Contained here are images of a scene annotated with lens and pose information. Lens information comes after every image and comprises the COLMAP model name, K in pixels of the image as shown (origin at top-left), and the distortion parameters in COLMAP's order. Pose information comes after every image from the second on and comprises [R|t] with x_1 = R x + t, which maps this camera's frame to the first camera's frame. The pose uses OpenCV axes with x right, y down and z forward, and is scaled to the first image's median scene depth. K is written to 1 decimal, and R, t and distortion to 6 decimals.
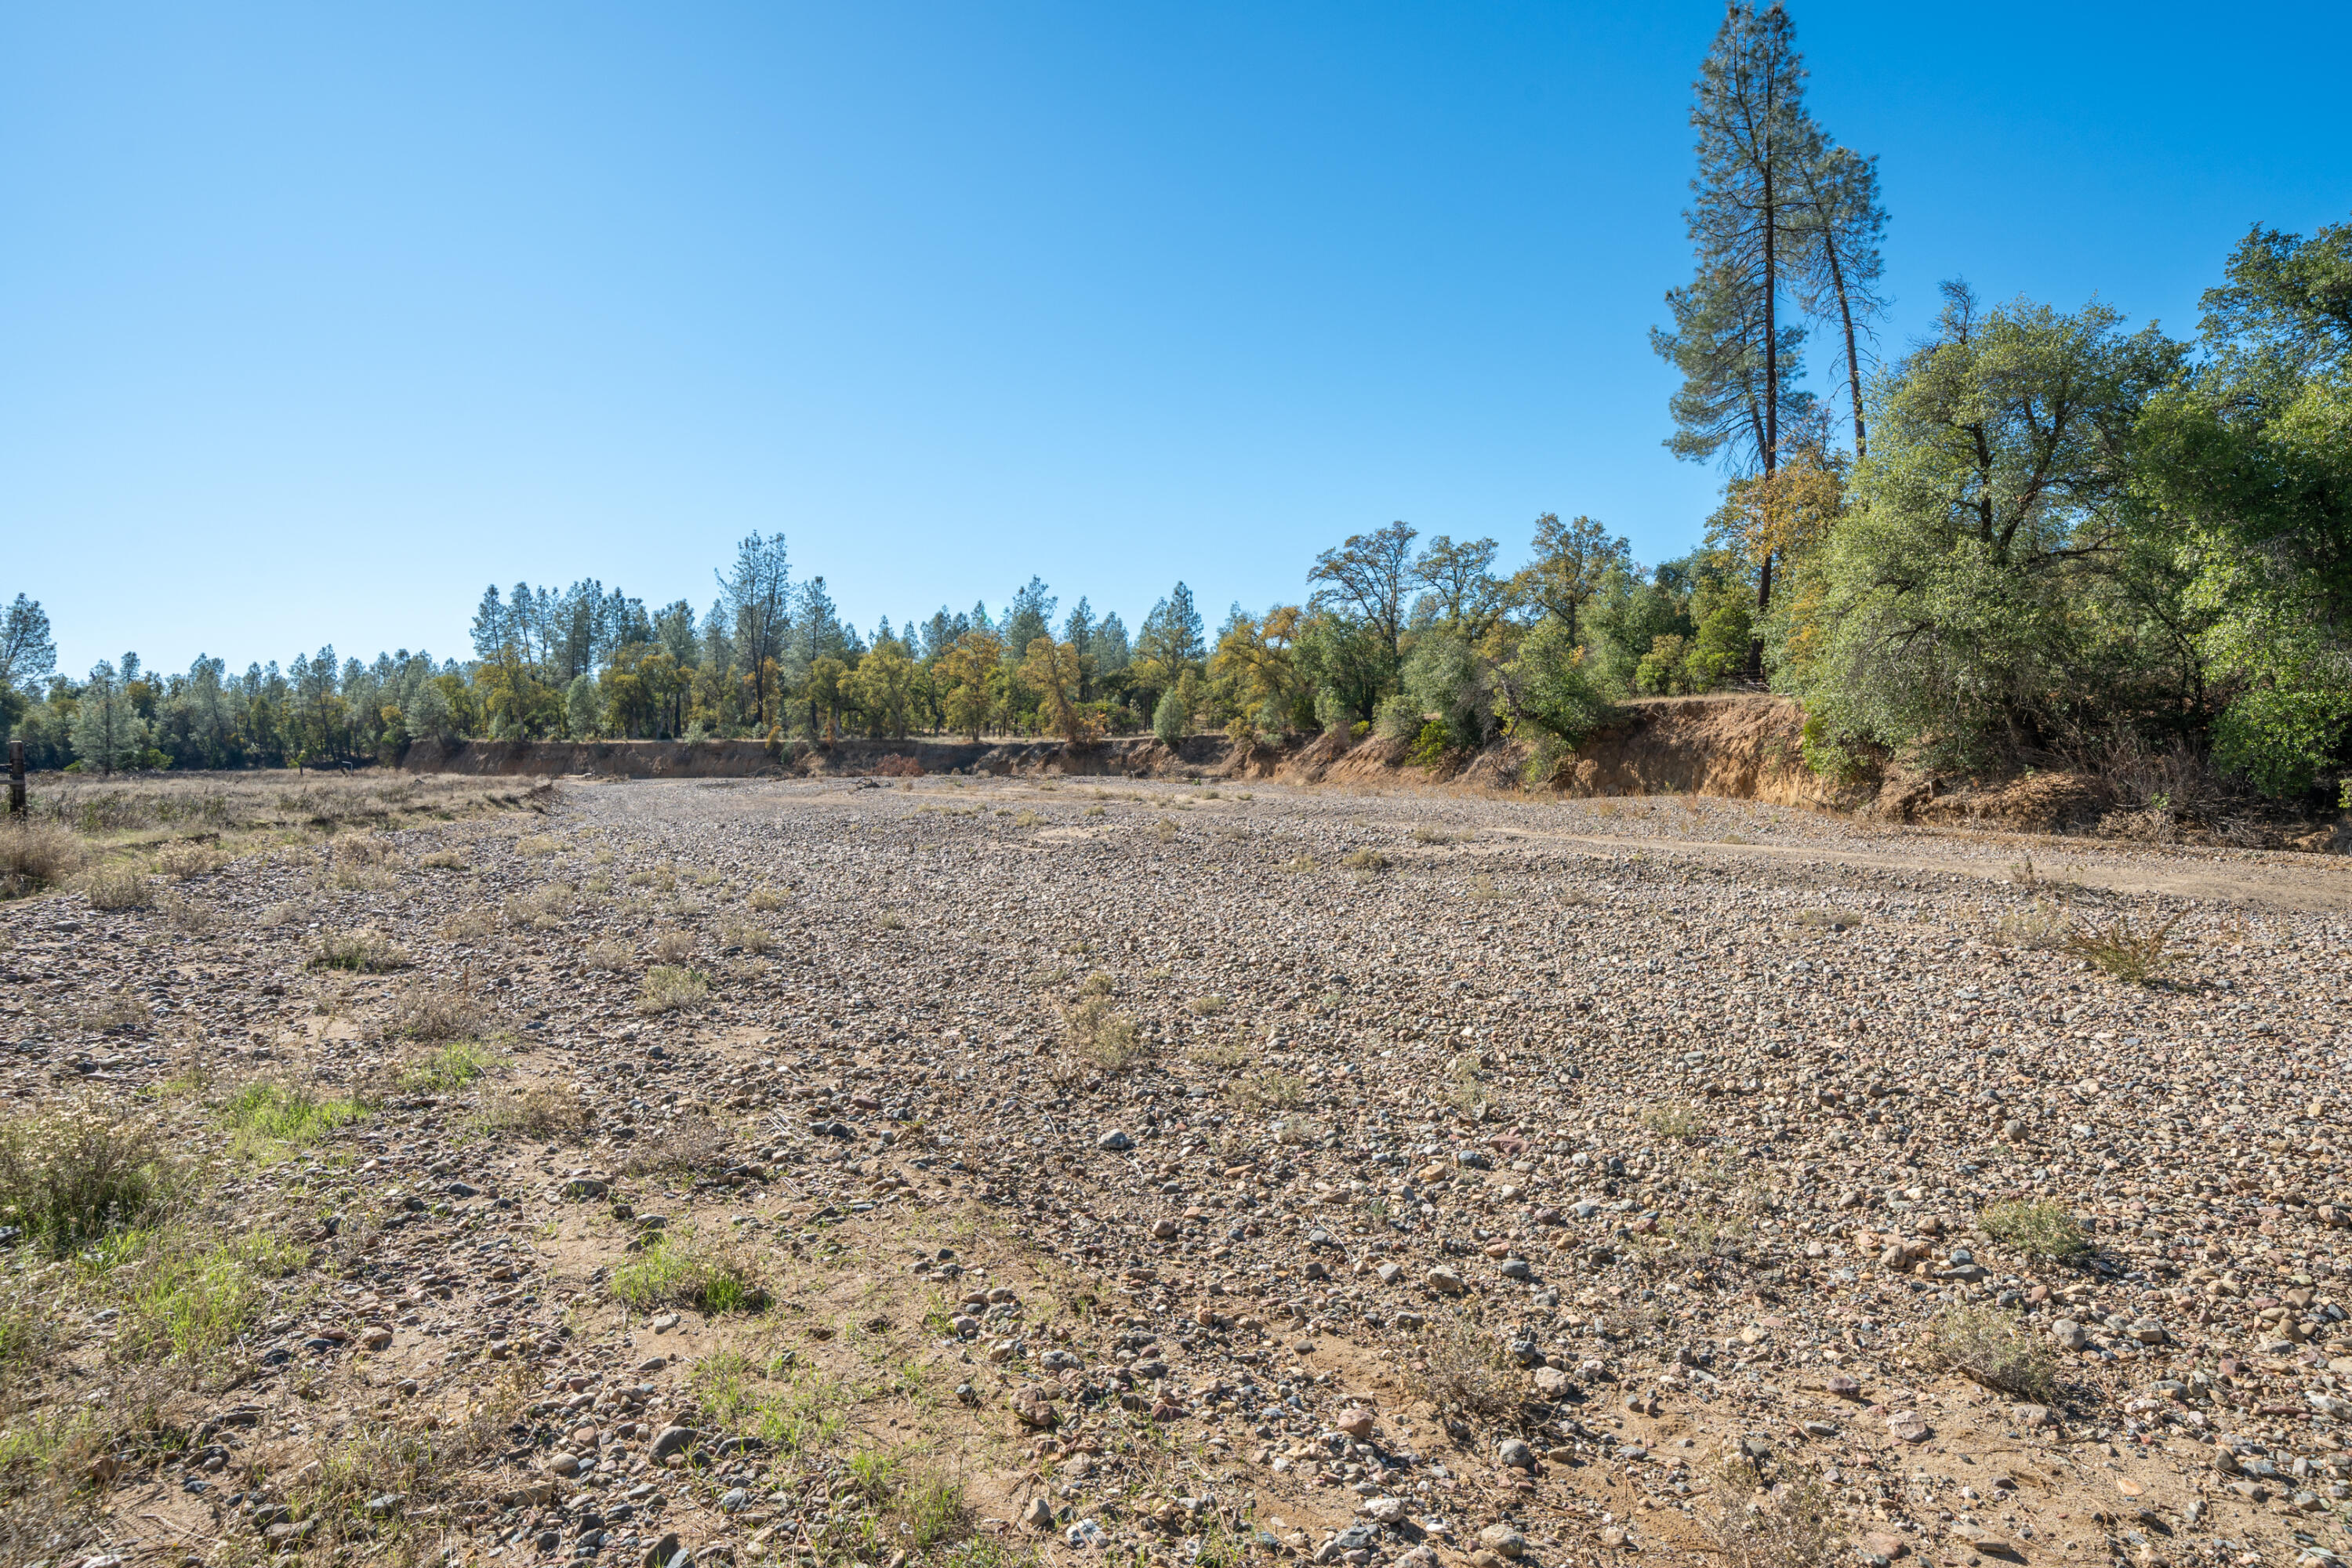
lens RADIAL K [[1223.8, 0, 1176.6], [0, 1223.8, 785.5], [0, 0, 1]] dist [0.002135, 0.000060]
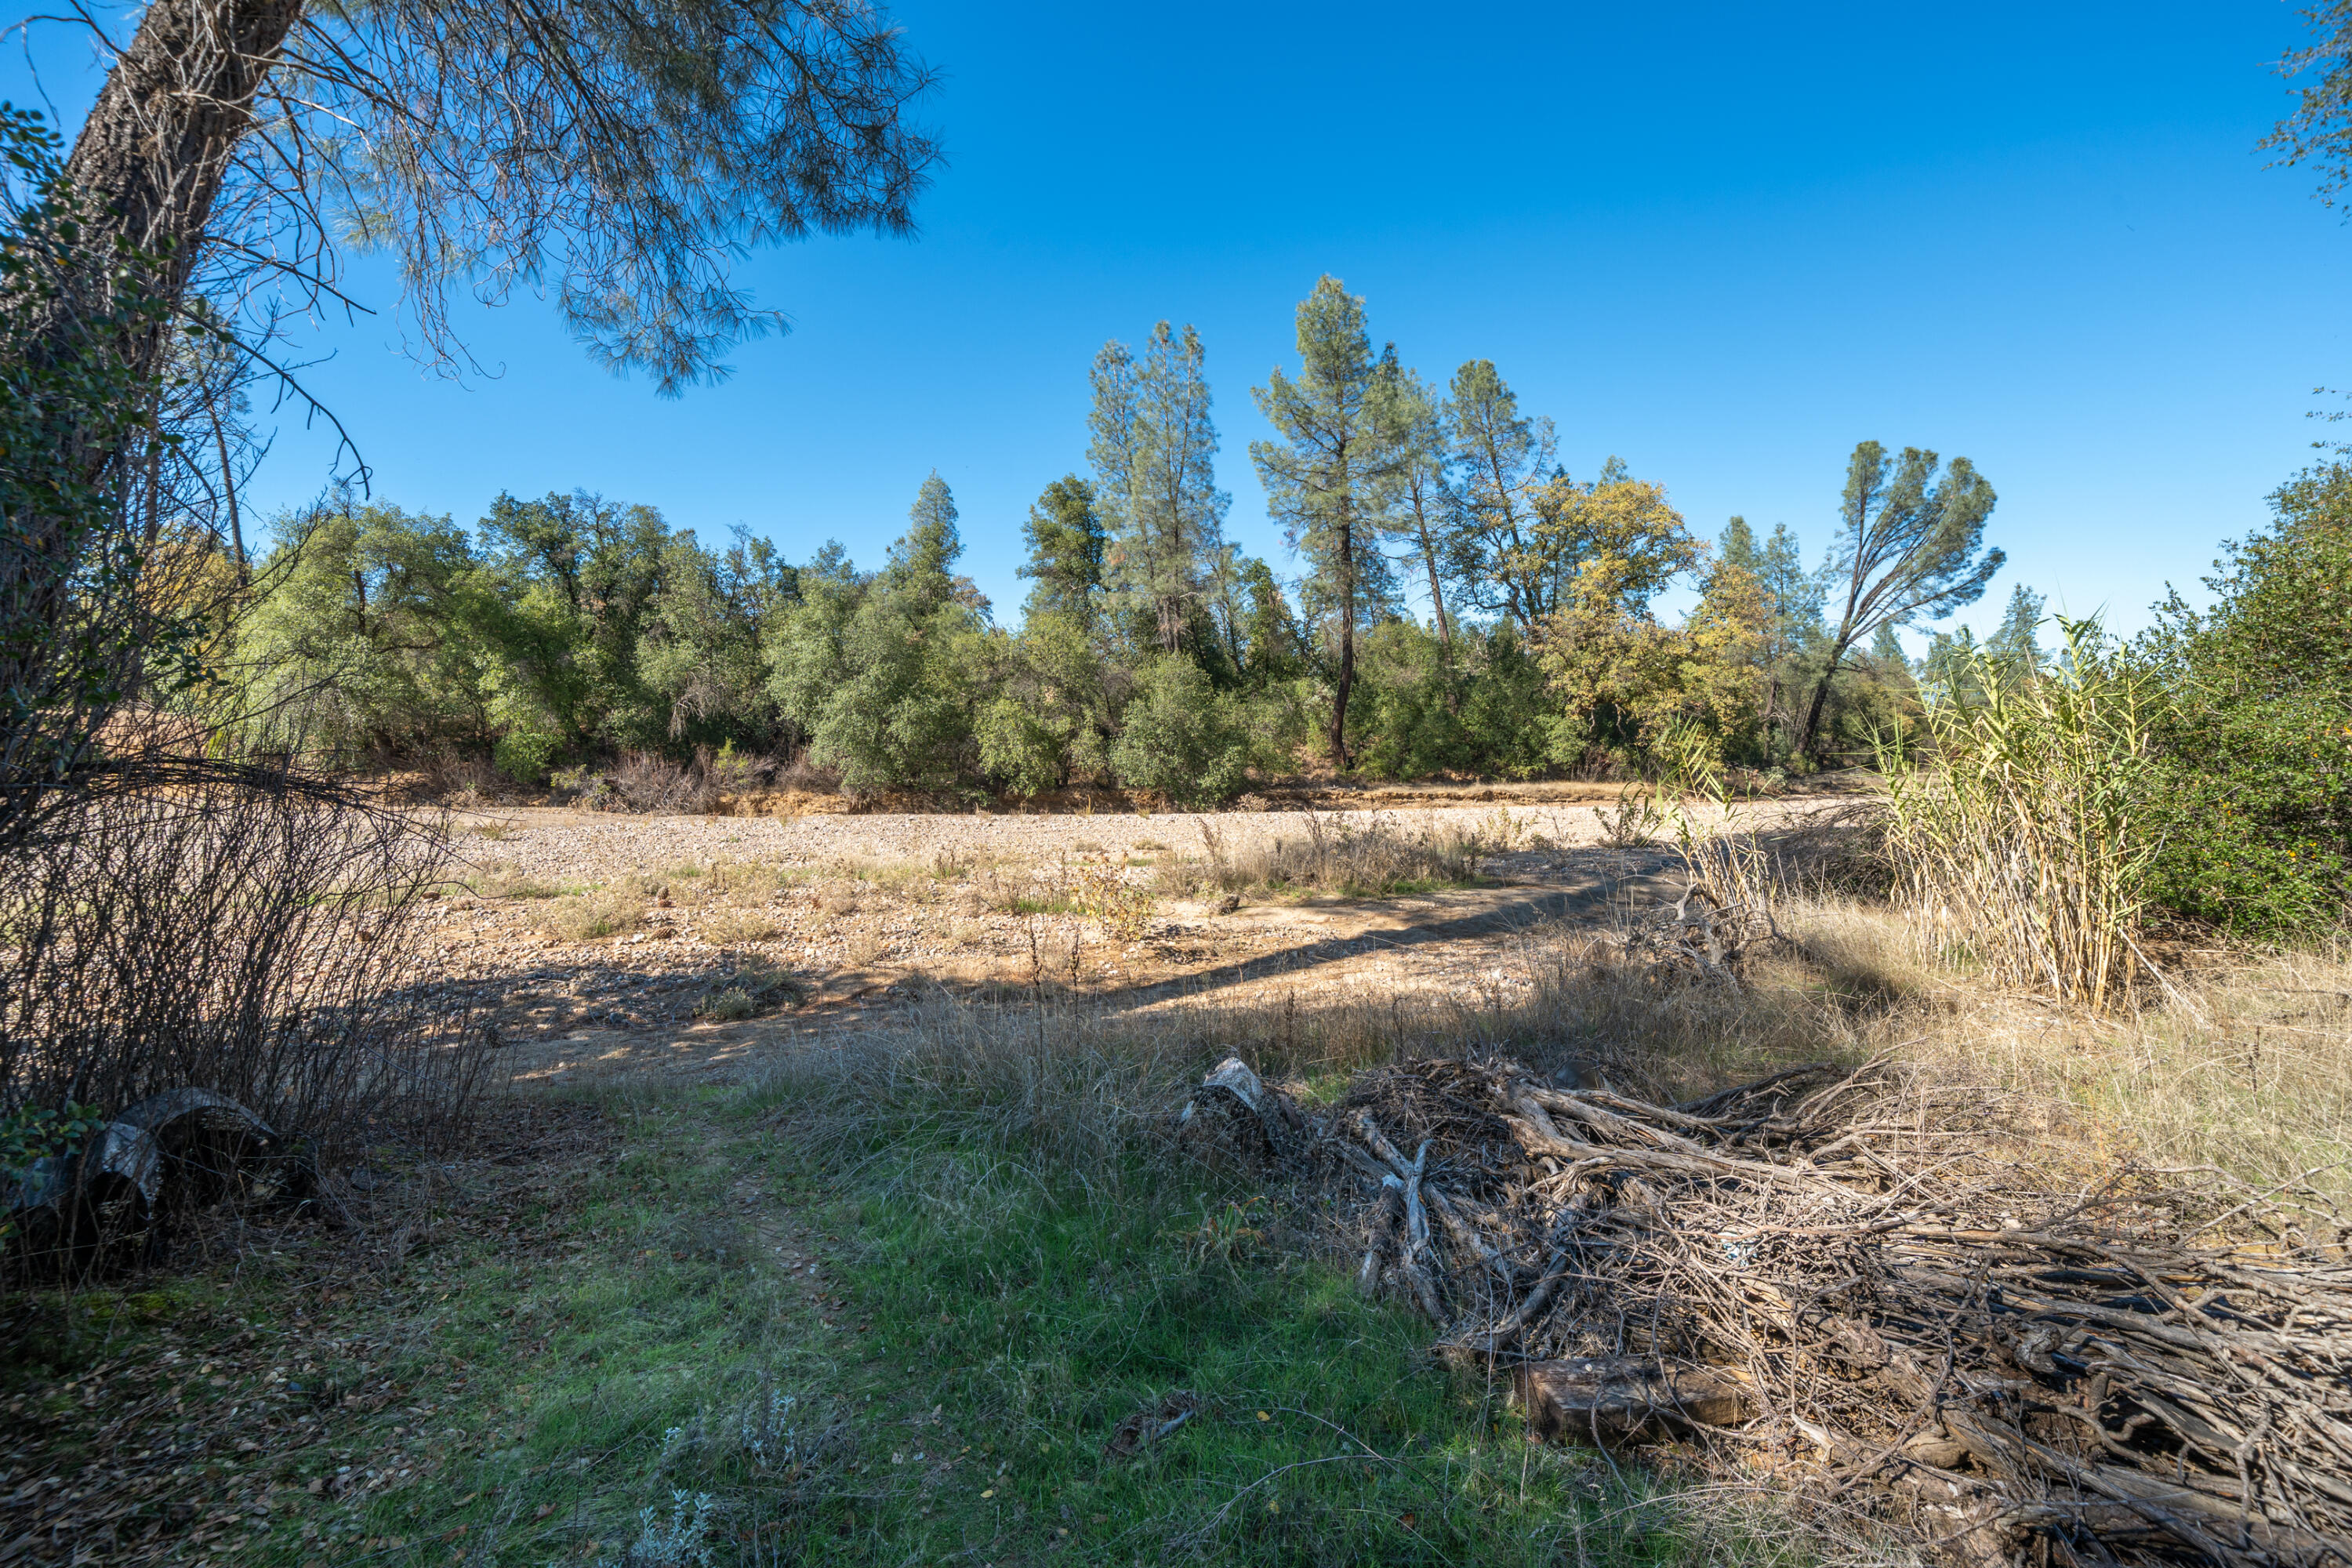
lens RADIAL K [[944.8, 0, 1177.1], [0, 944.8, 783.2], [0, 0, 1]] dist [0.000657, 0.000001]
pose [[0.217034, -0.016522, 0.976024, -0.396162], [0.018903, 0.999740, 0.012721, 0.010073], [-0.975981, 0.015689, 0.217290, -0.398959]]
